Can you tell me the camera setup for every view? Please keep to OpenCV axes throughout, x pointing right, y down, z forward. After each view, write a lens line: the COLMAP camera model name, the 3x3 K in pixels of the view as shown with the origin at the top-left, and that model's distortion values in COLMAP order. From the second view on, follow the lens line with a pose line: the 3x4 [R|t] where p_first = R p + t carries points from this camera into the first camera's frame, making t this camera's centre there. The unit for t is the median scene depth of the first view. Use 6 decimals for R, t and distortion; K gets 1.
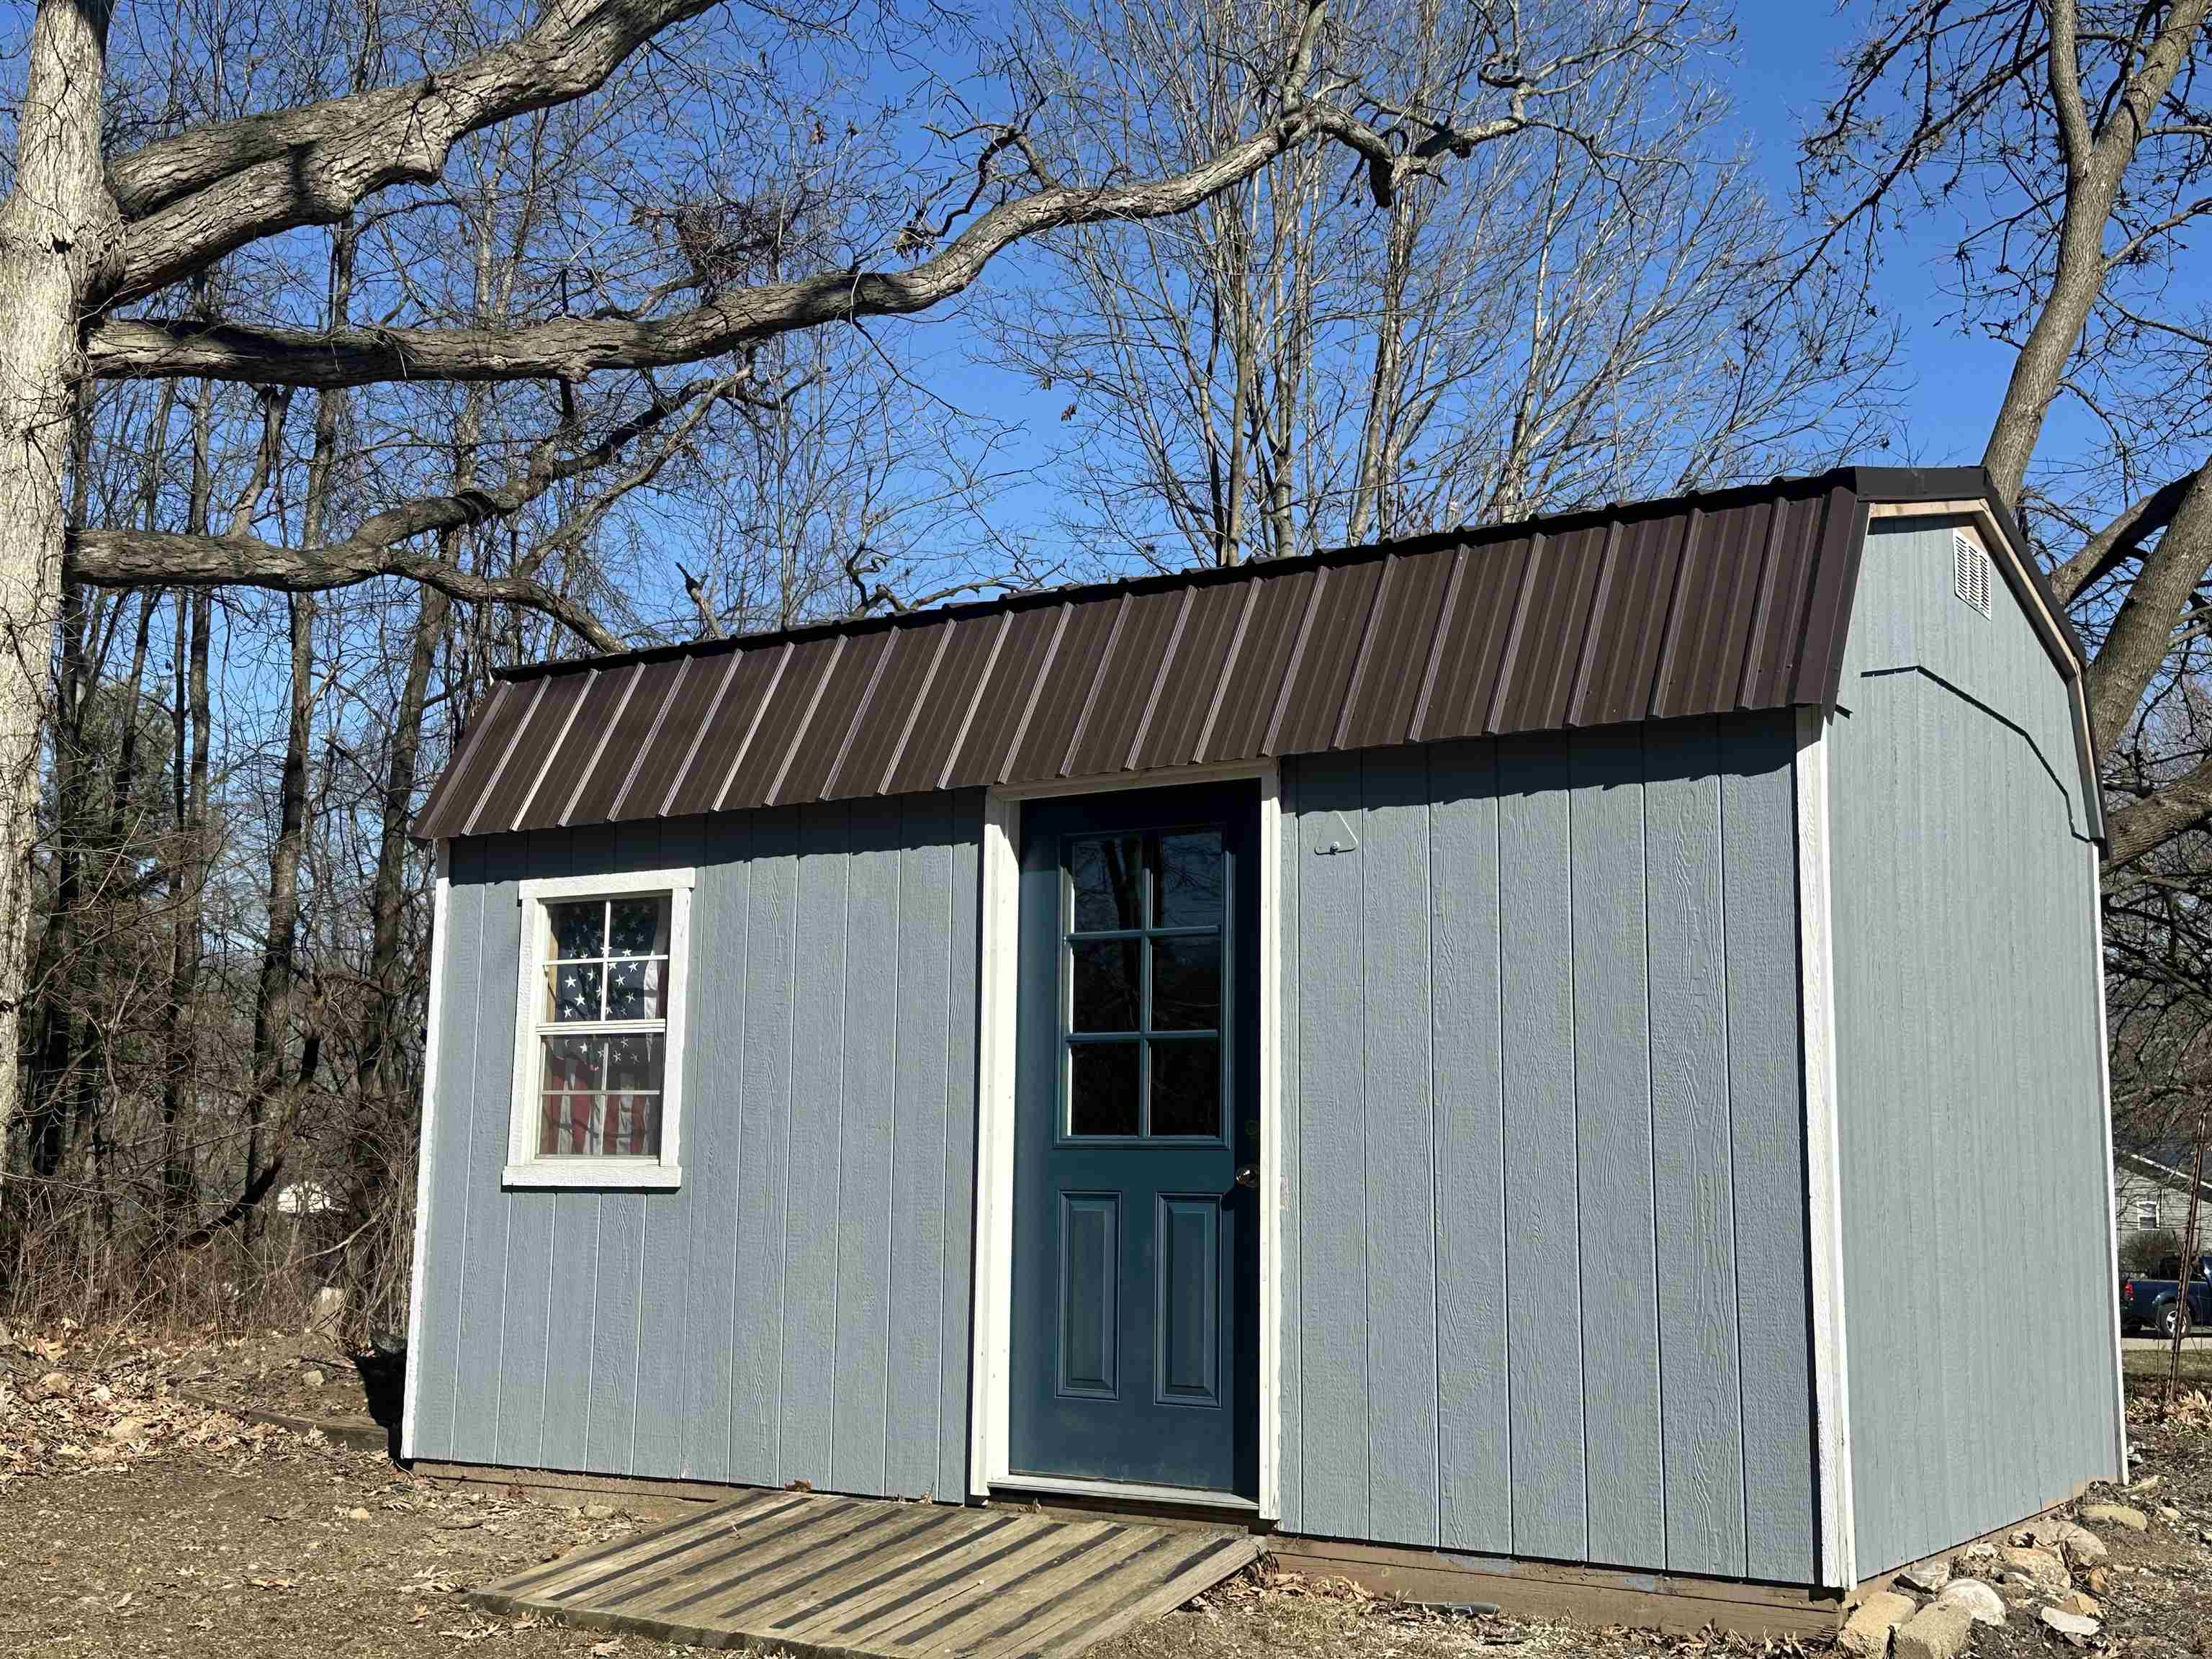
lens RADIAL K [[2380.4, 0, 1176.9], [0, 2380.4, 834.6], [0, 0, 1]] dist [0.227964, -0.571063]
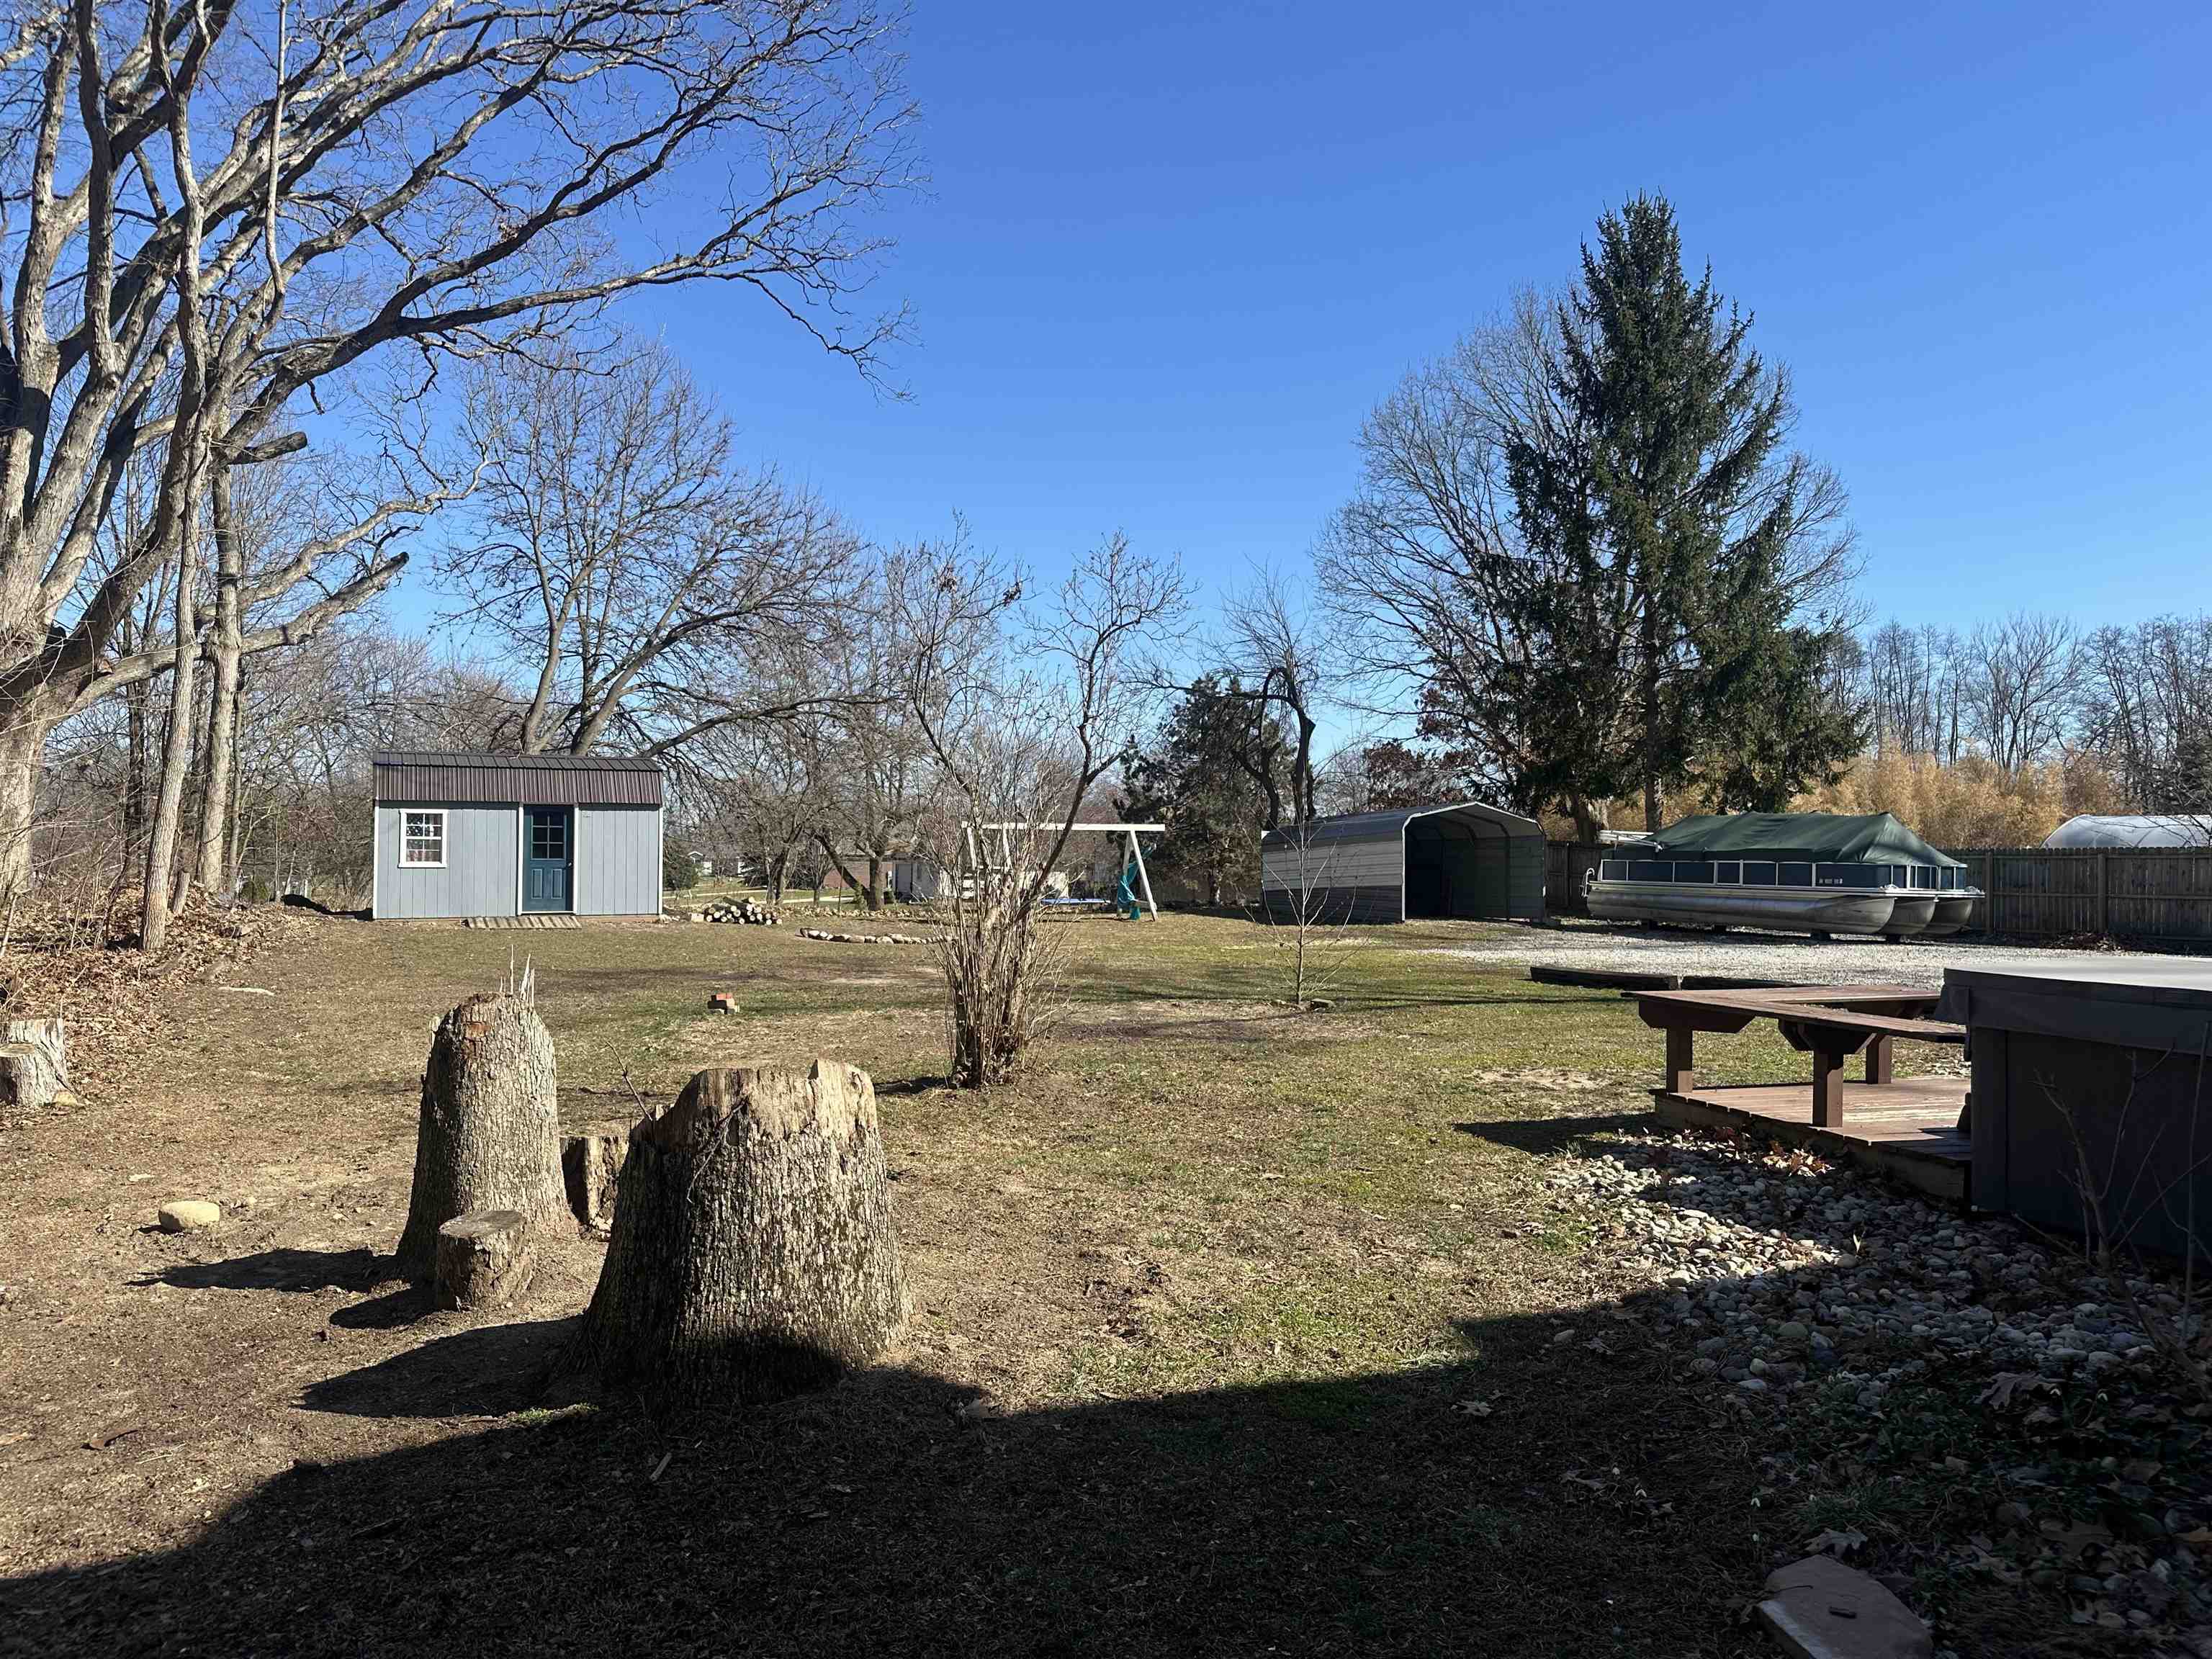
lens RADIAL K [[1525.8, 0, 1090.8], [0, 1525.8, 827.2], [0, 0, 1]] dist [0.155043, -0.000221]
pose [[0.576598, 0.006351, 0.817003, -2.245478], [-0.122795, 0.989285, 0.078972, -0.404234], [-0.807748, -0.145858, 0.571199, -2.207667]]
